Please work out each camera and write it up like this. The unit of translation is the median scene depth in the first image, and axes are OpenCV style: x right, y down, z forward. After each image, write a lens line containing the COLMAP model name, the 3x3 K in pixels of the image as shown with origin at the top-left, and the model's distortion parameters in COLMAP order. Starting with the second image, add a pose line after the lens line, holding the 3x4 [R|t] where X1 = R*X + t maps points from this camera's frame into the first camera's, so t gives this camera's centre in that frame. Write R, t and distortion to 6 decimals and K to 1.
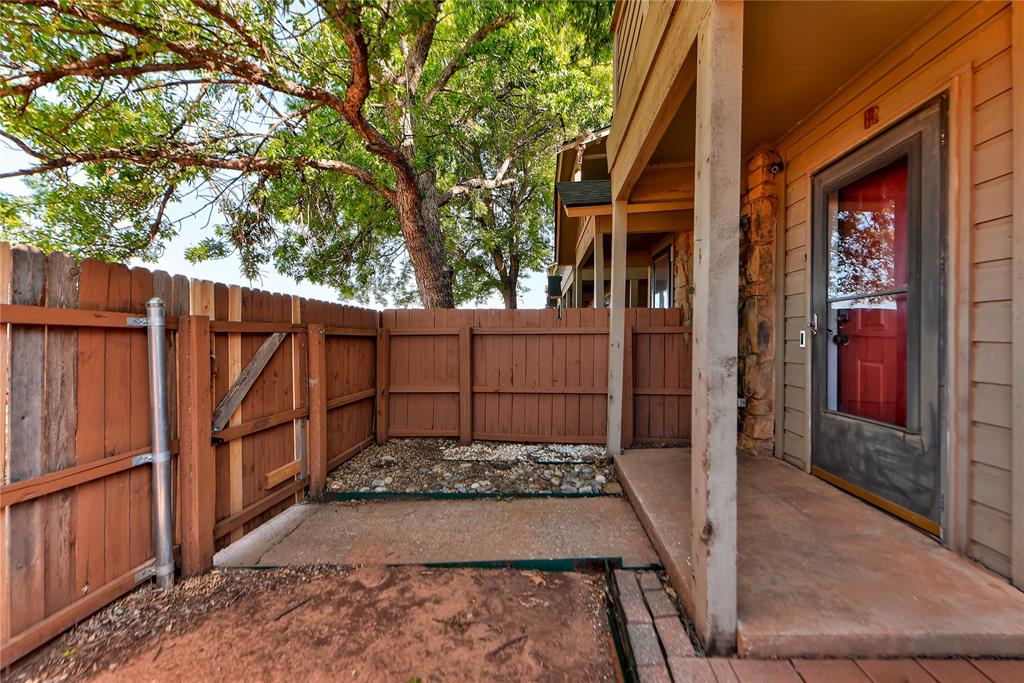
lens RADIAL K [[409.1, 0, 513.8], [0, 409.1, 339.6], [0, 0, 1]] dist [0.003985, -0.002985]
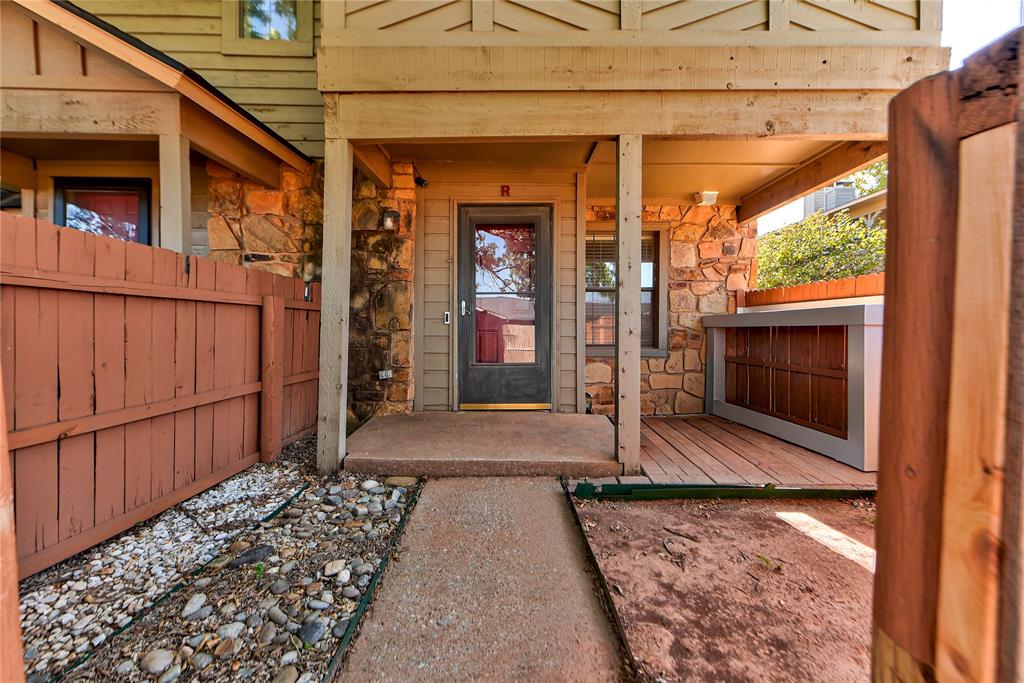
lens RADIAL K [[409.1, 0, 511.8], [0, 409.1, 331.0], [0, 0, 1]] dist [0.003985, -0.002985]
pose [[-0.086501, -0.007140, 0.996226, -0.819786], [0.002667, 0.999969, 0.007398, 0.040348], [-0.996248, 0.003297, -0.086479, 1.047364]]
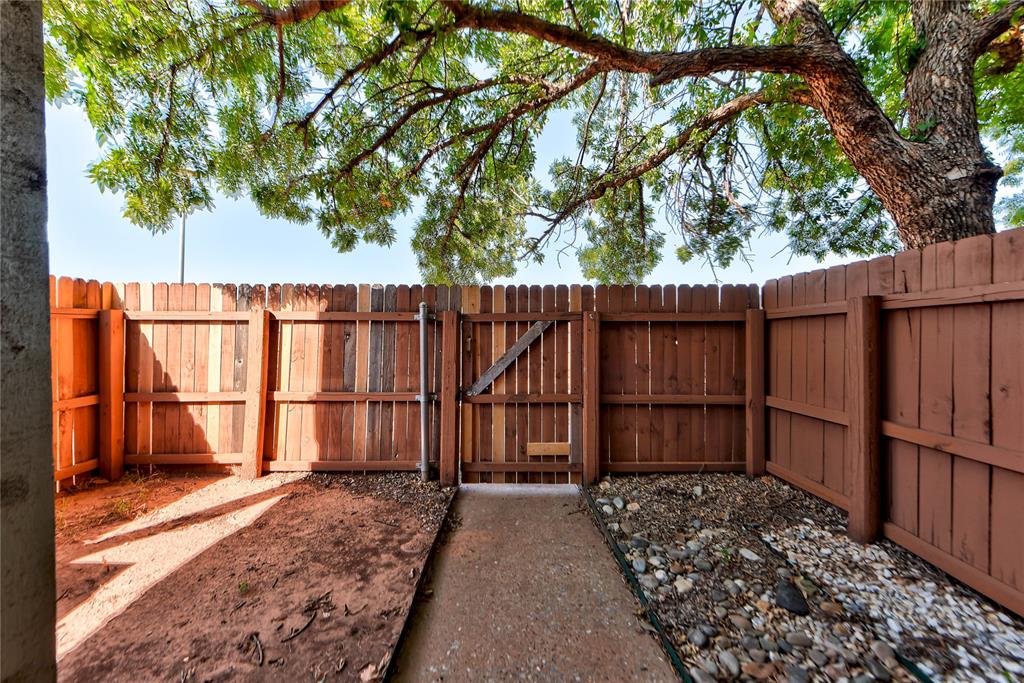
lens RADIAL K [[409.1, 0, 502.4], [0, 409.1, 333.0], [0, 0, 1]] dist [0.003985, -0.002985]
pose [[0.045832, -0.001507, -0.998948, 0.598907], [0.003172, 0.999994, -0.001363, 0.020383], [0.998944, -0.003106, 0.045836, 0.952093]]
